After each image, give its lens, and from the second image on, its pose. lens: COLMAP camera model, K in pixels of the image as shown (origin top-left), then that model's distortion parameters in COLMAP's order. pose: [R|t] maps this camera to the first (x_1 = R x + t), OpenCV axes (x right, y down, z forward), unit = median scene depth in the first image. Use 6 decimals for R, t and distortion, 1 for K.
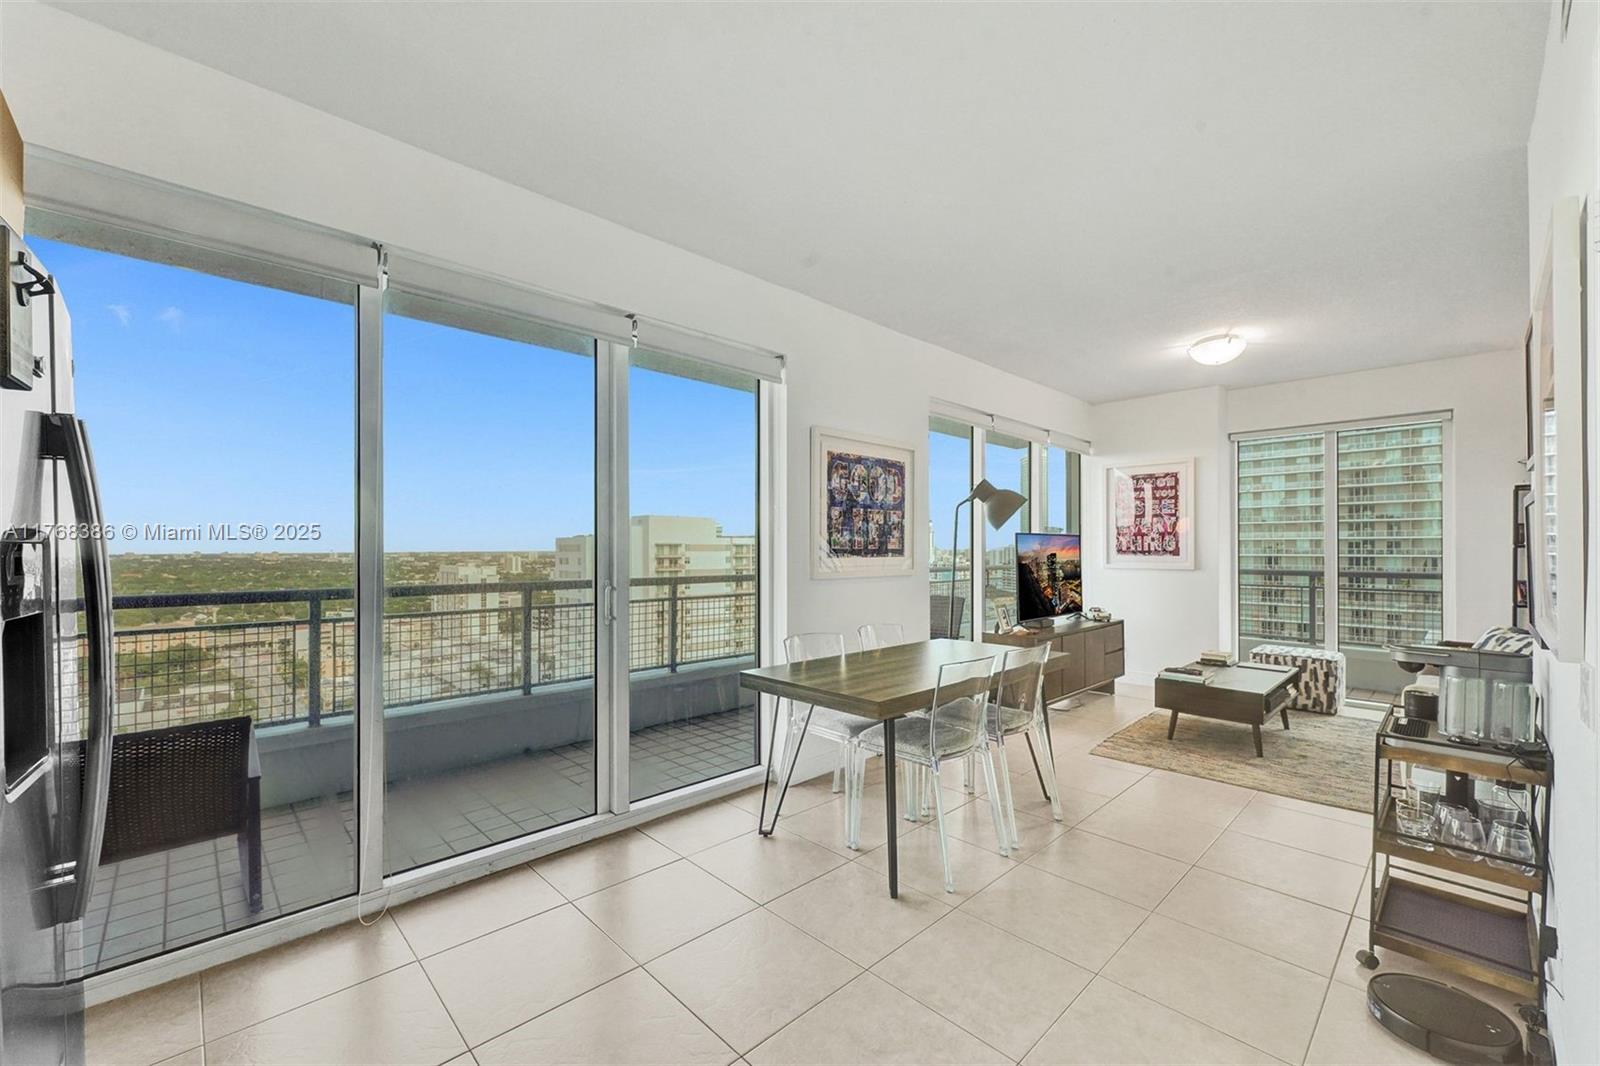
lens RADIAL K [[651.8, 0, 793.0], [0, 651.8, 544.8], [0, 0, 1]] dist [0.001191, -0.000190]
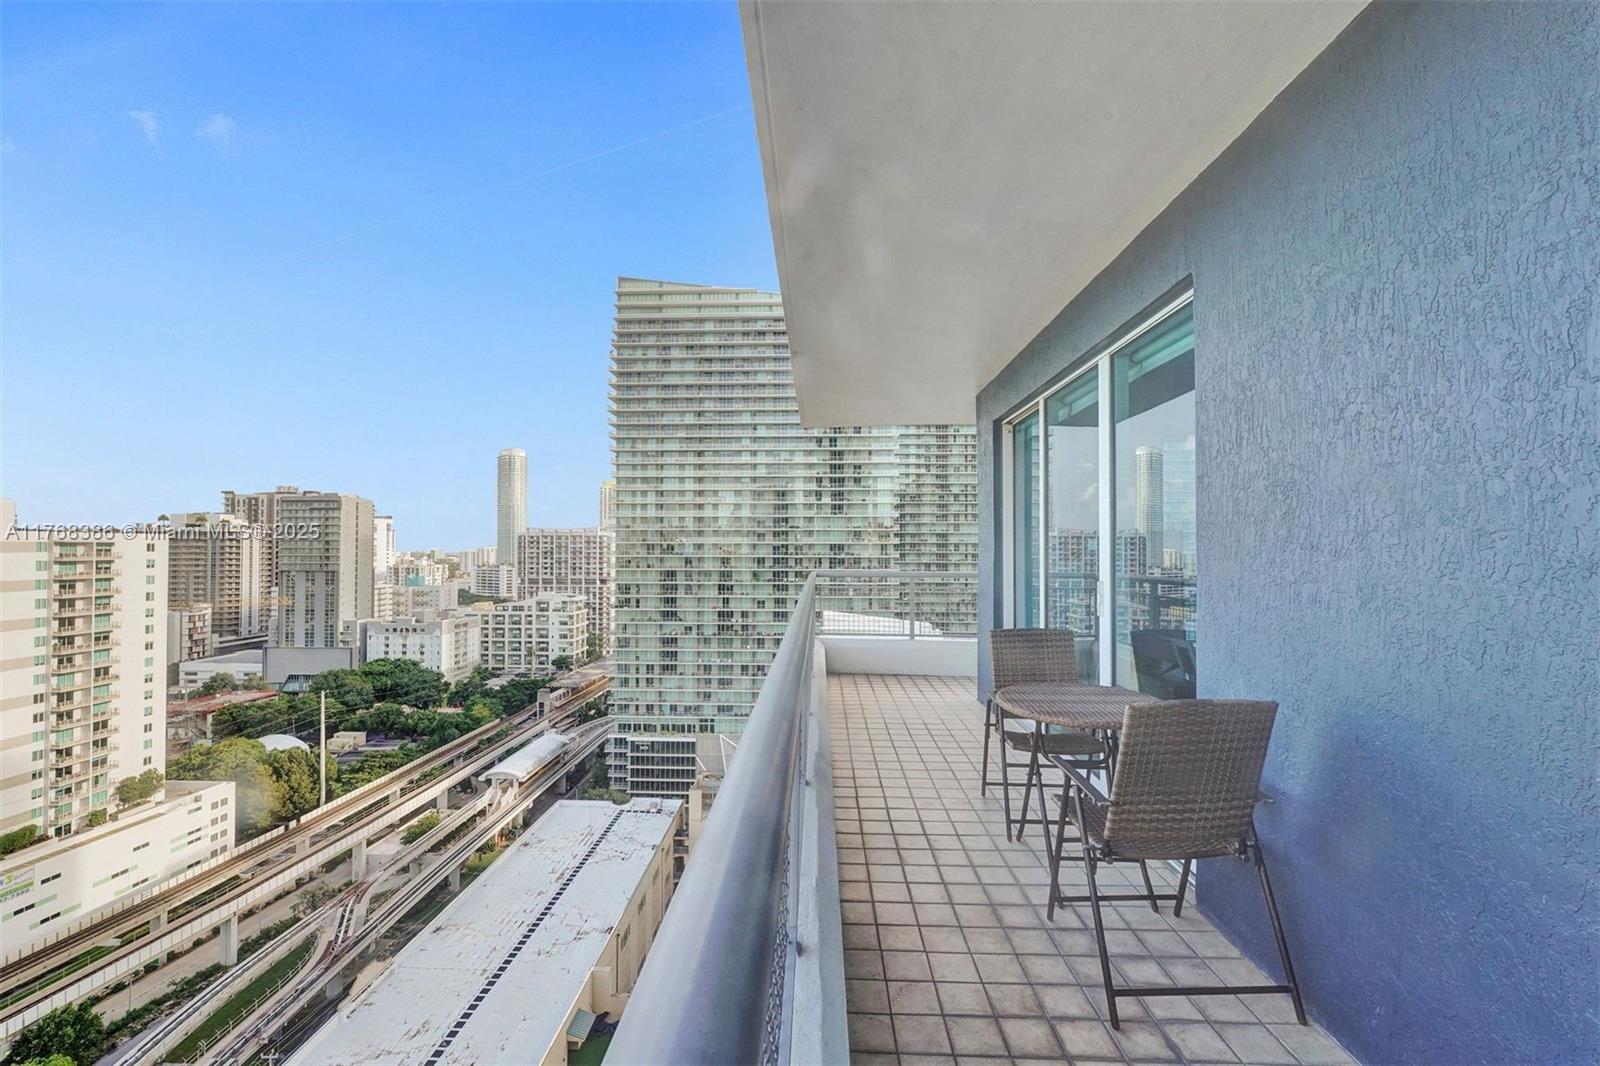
lens RADIAL K [[651.8, 0, 788.3], [0, 651.8, 540.1], [0, 0, 1]] dist [0.001191, -0.000190]
pose [[0.718888, 0.014249, 0.694980, -0.425655], [-0.007888, 0.999893, -0.012342, 0.001439], [-0.695082, 0.003391, 0.718923, 0.719339]]
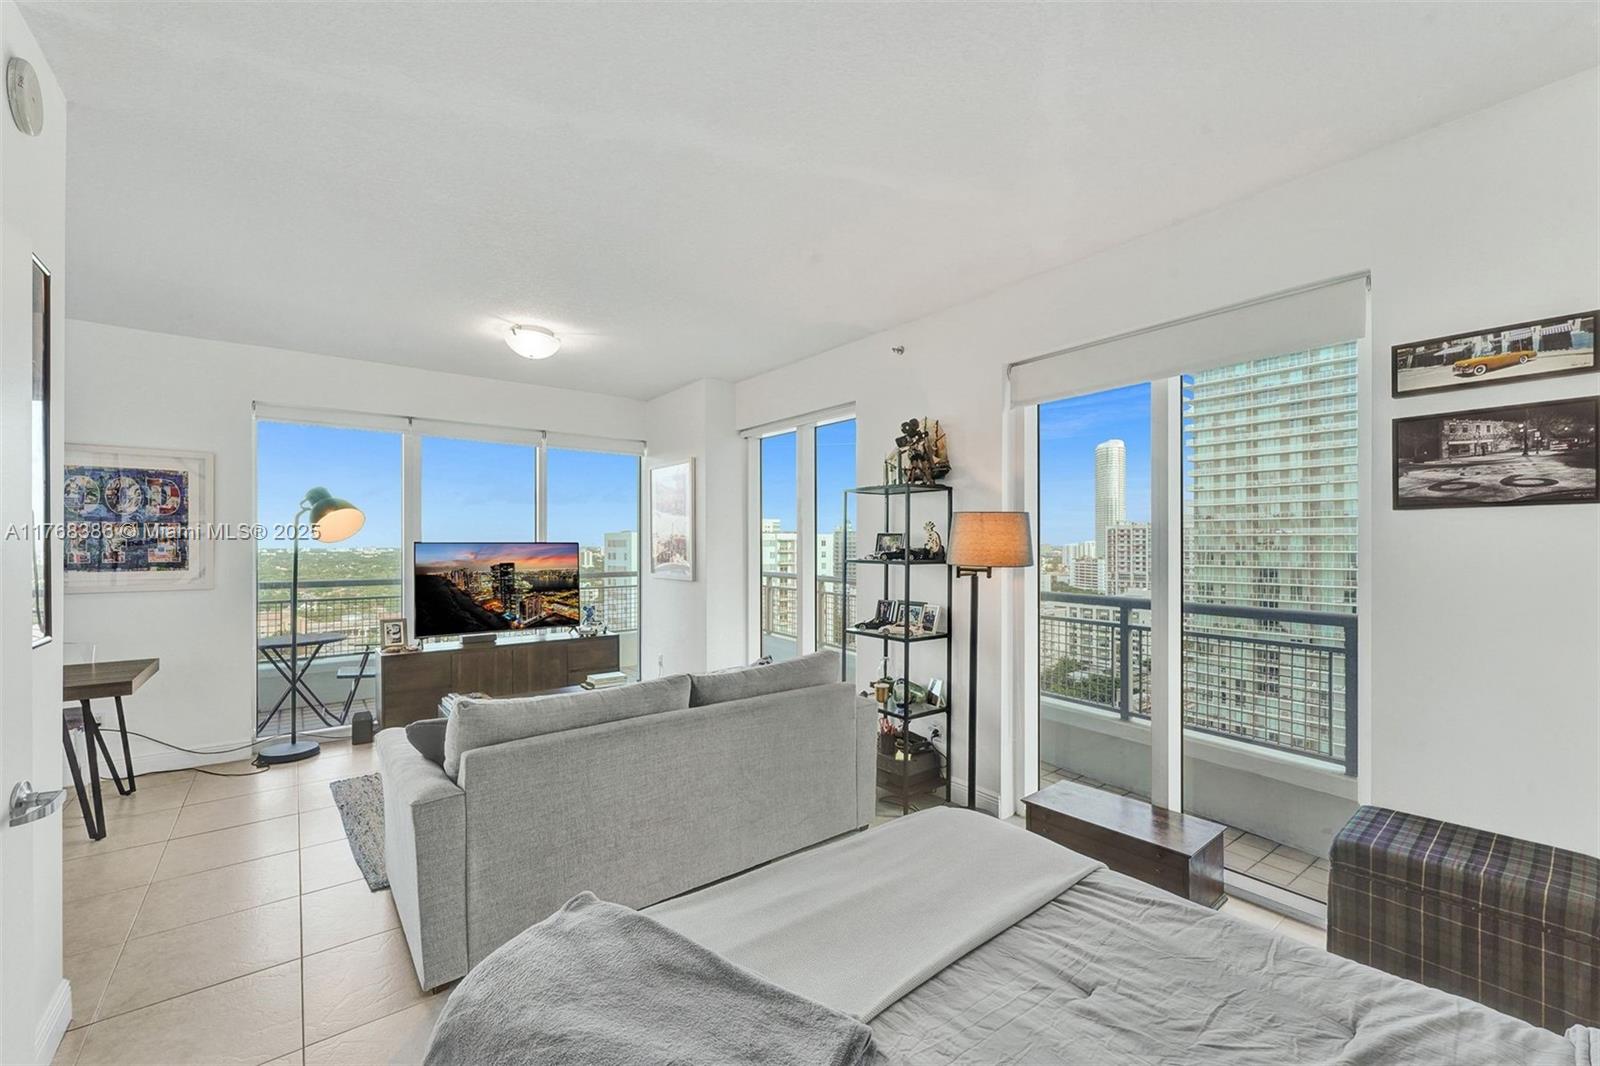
lens RADIAL K [[651.8, 0, 803.3], [0, 651.8, 541.6], [0, 0, 1]] dist [0.001191, -0.000190]
pose [[0.994867, 0.000658, -0.101194, 1.172057], [-0.000323, 0.999994, 0.003333, -0.027389], [0.101195, -0.003283, 0.994861, 0.138962]]
